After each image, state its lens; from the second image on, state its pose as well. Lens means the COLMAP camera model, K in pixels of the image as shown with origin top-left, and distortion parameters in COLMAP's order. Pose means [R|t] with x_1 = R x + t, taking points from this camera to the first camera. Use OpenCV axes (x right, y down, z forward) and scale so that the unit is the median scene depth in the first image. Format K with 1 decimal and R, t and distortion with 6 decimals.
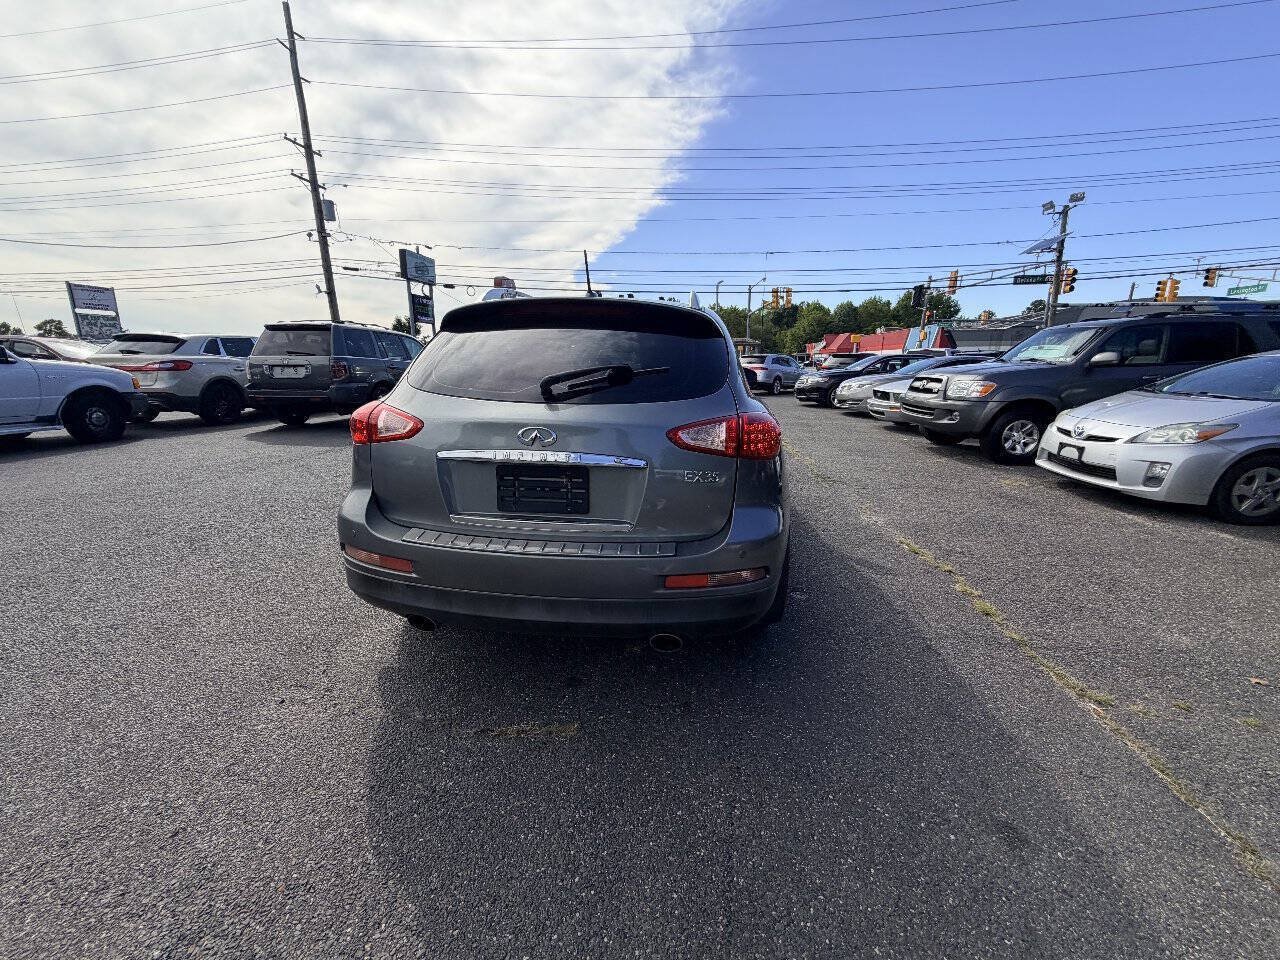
lens RADIAL K [[506.8, 0, 637.1], [0, 506.8, 478.9], [0, 0, 1]] dist [-0.000405, -0.000151]
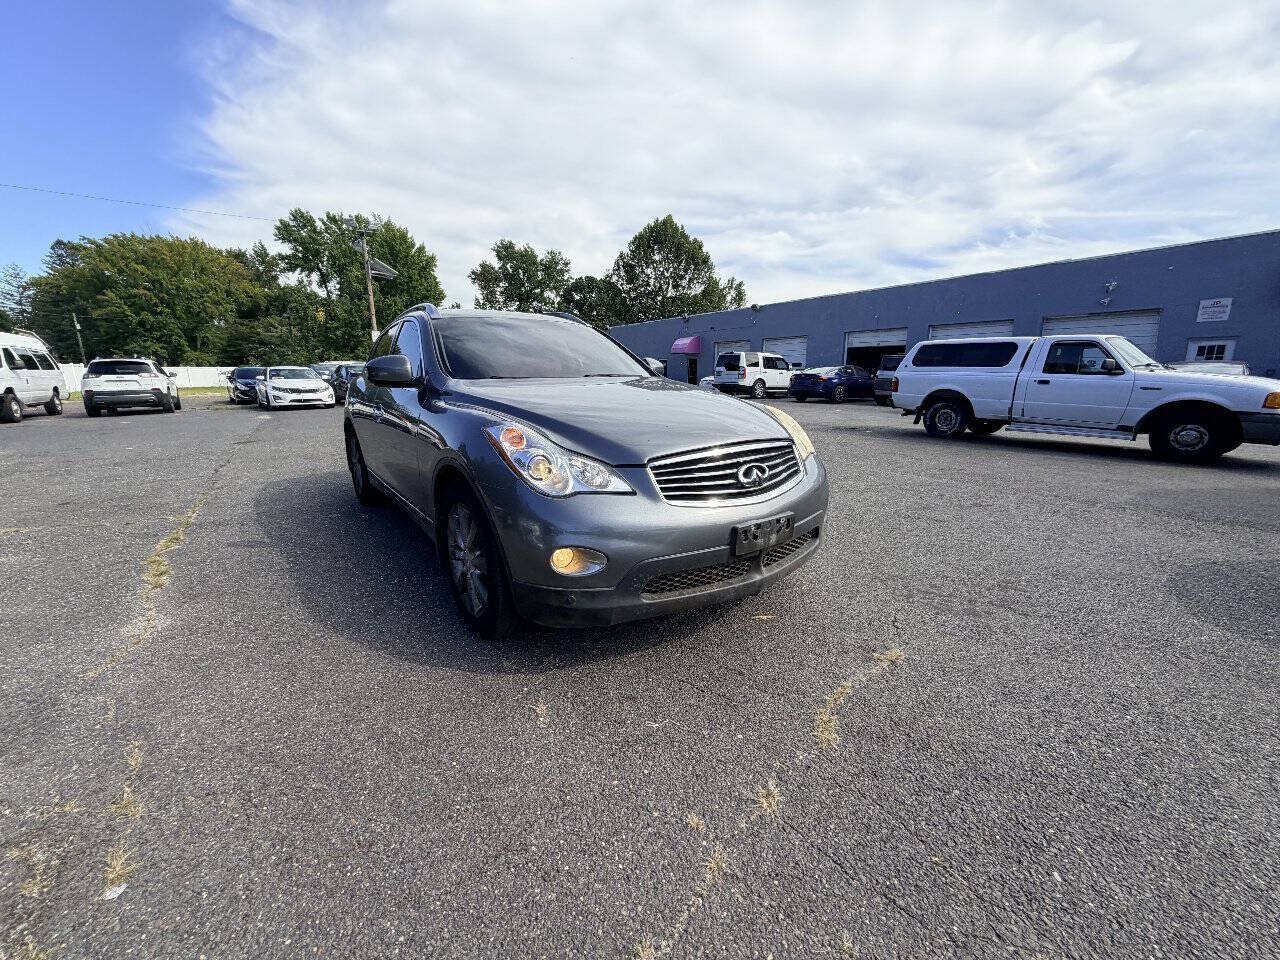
lens RADIAL K [[506.8, 0, 636.4], [0, 506.8, 480.7], [0, 0, 1]] dist [-0.000405, -0.000151]
pose [[-0.742976, 0.123024, -0.657915, 0.087571], [-0.161179, 0.921150, 0.354265, -0.073054], [0.649622, 0.369252, -0.664563, 0.350557]]
